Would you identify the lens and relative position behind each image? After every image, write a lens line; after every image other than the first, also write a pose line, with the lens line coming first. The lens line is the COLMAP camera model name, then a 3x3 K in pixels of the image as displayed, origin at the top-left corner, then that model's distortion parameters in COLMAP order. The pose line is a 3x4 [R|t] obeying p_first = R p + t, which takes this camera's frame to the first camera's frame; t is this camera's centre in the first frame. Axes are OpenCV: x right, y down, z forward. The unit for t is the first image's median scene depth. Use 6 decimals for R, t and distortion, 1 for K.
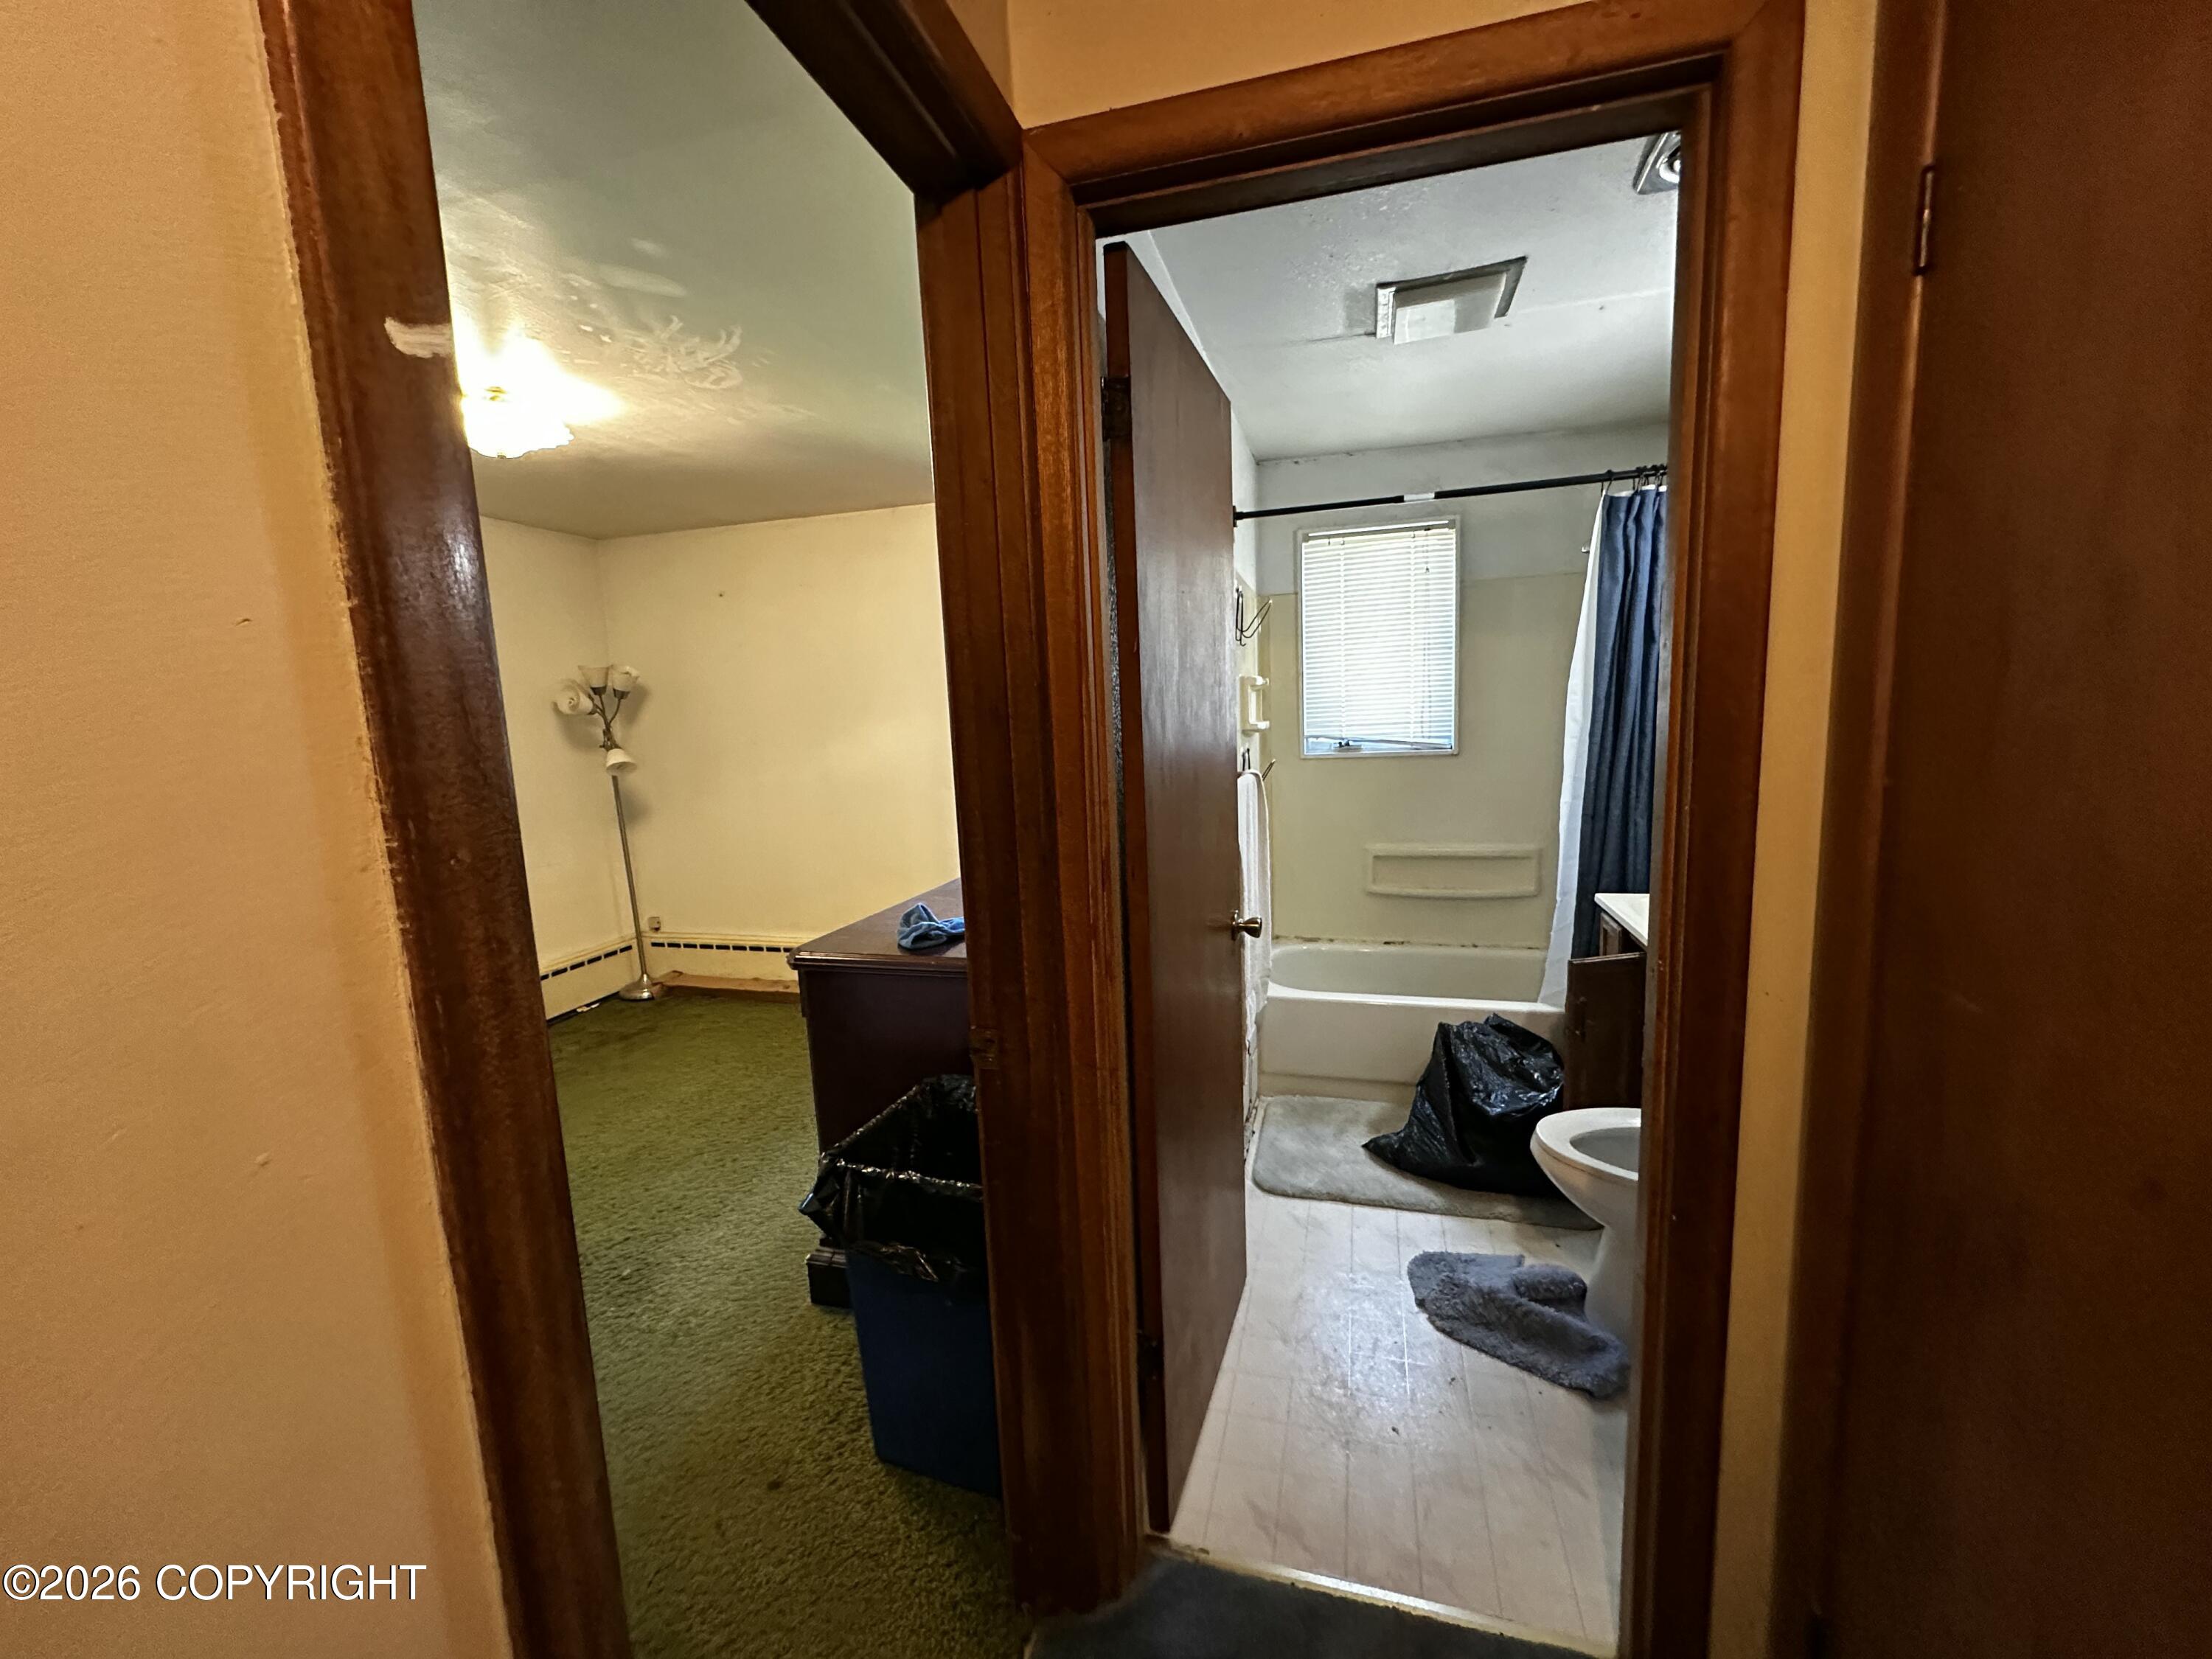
lens RADIAL K [[883.0, 0, 1106.0], [0, 883.0, 829.5], [0, 0, 1]] dist [-0.000823, 0.000089]
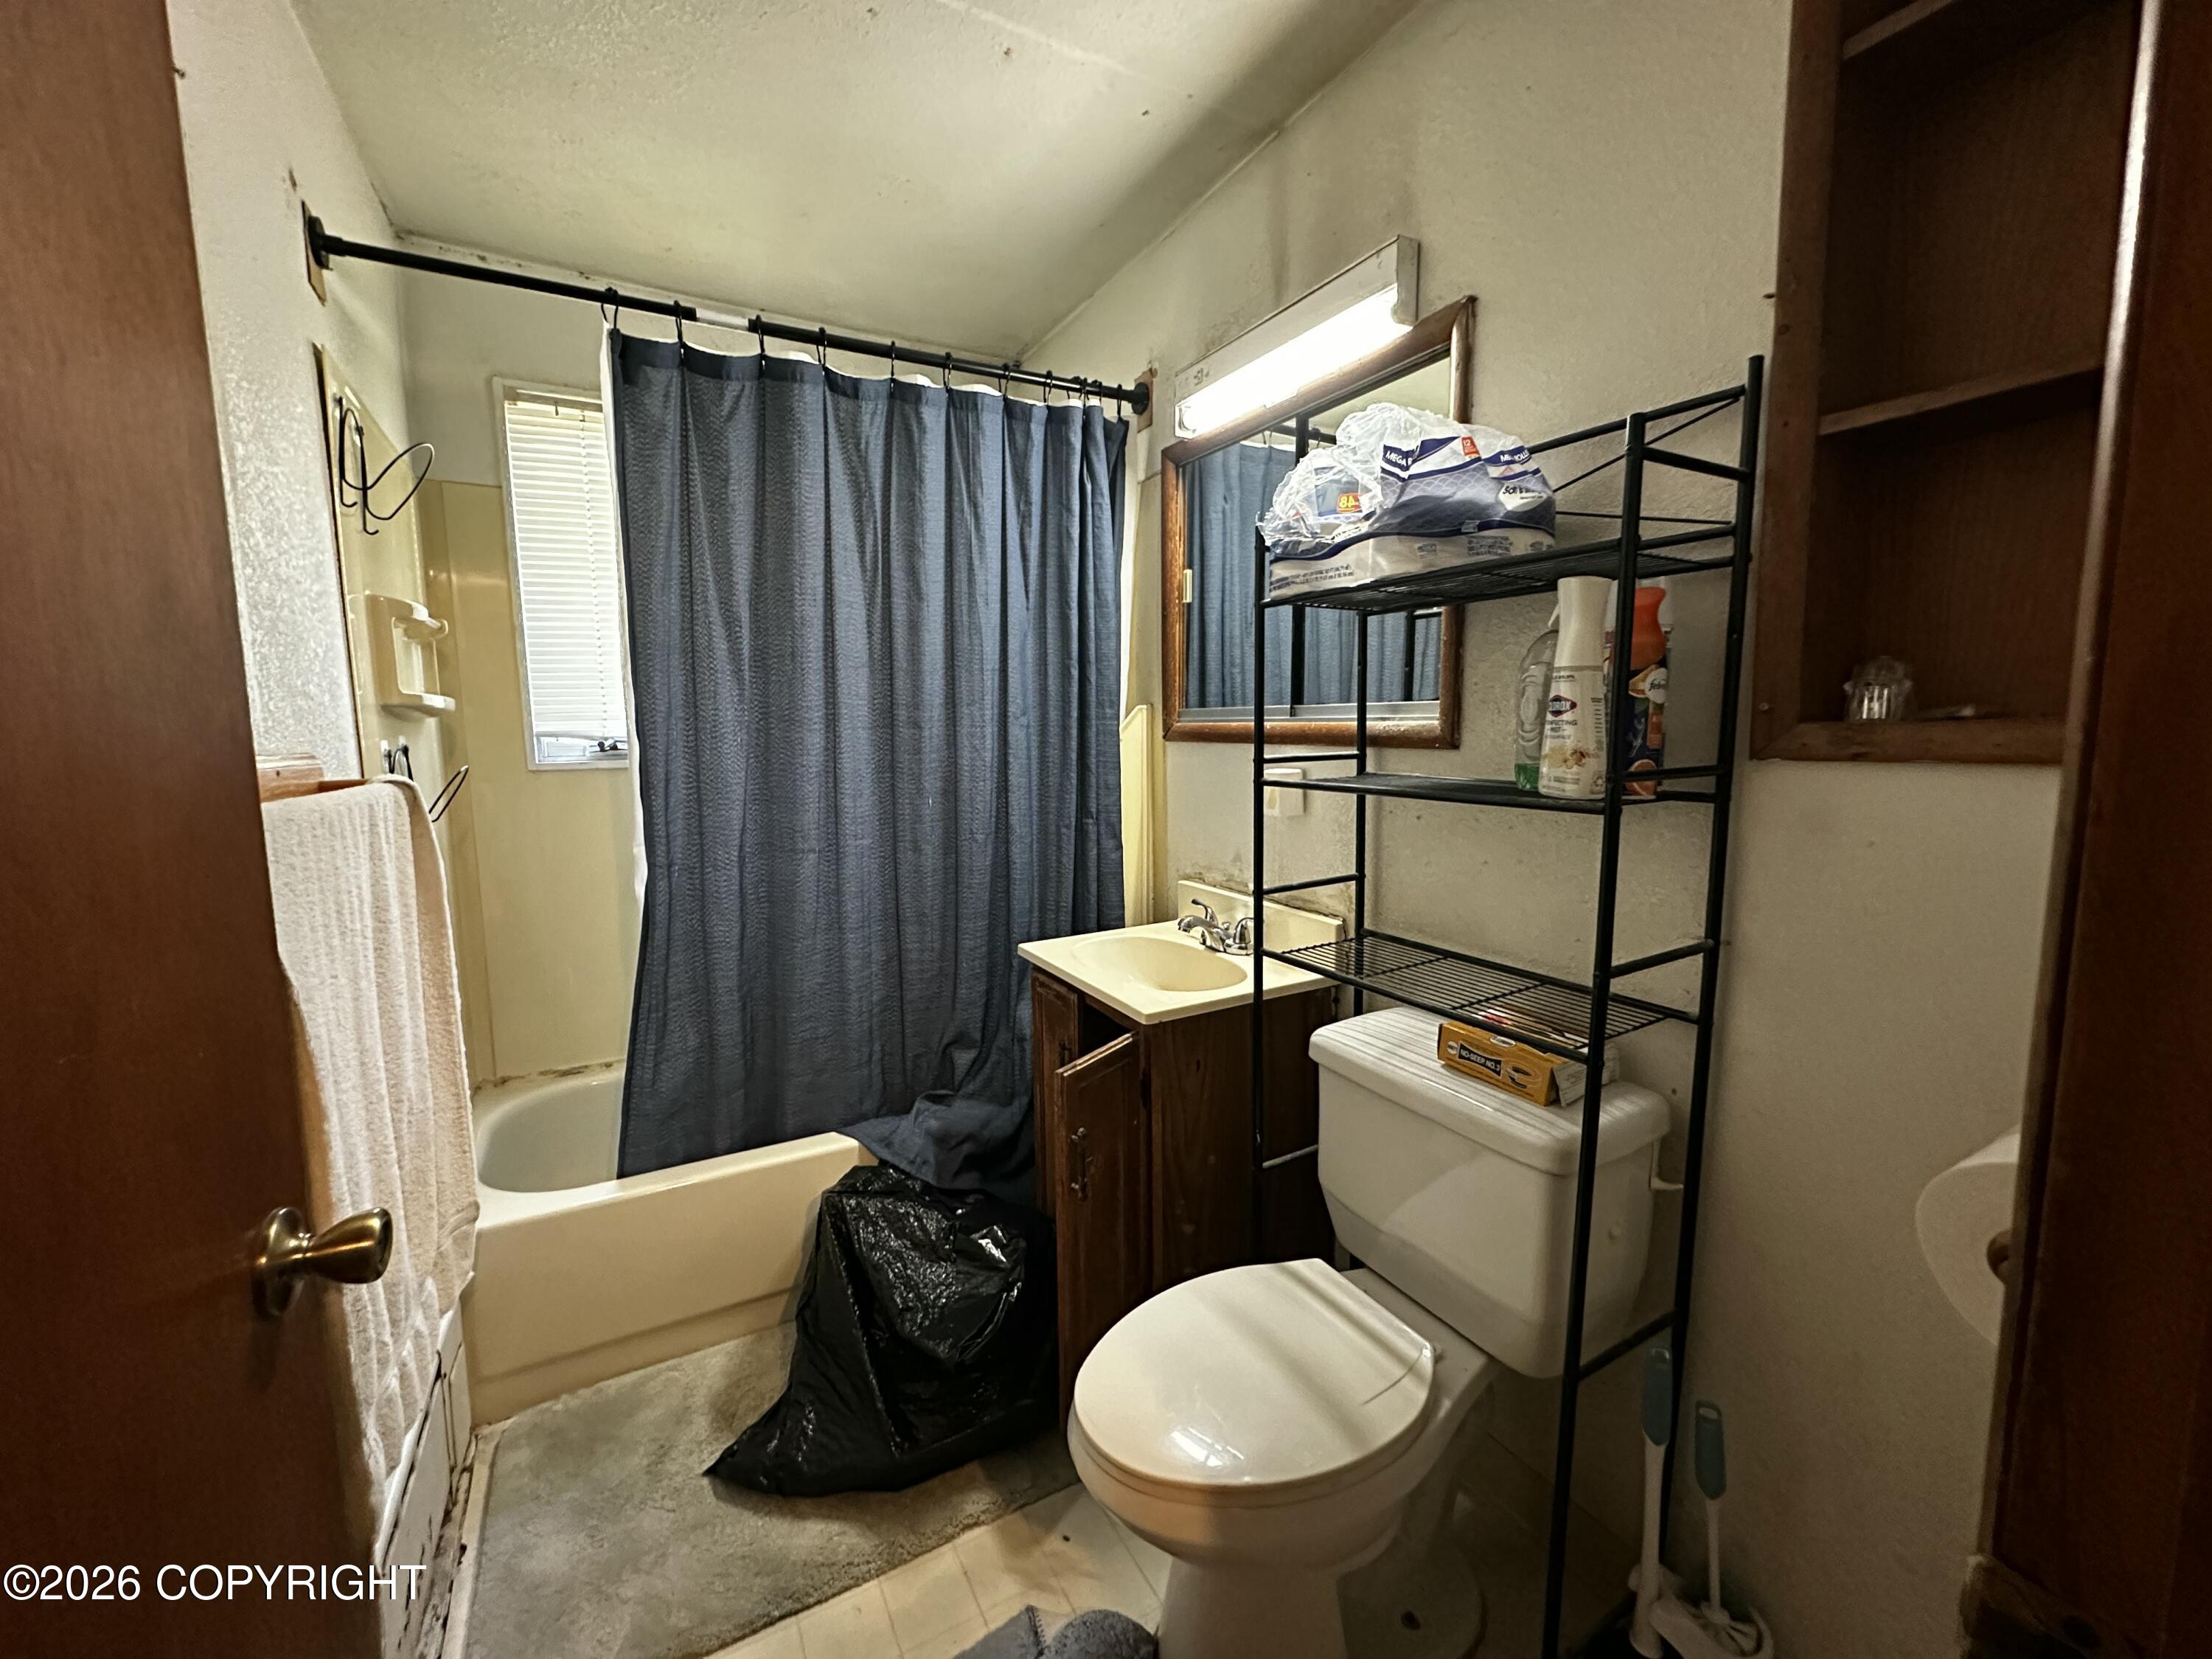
lens RADIAL K [[883.0, 0, 1106.0], [0, 883.0, 829.5], [0, 0, 1]] dist [-0.000823, 0.000089]
pose [[0.706515, -0.049066, 0.705996, 0.094583], [0.074984, 0.997168, -0.005737, -0.009365], [-0.703715, 0.056991, 0.708193, 0.396505]]
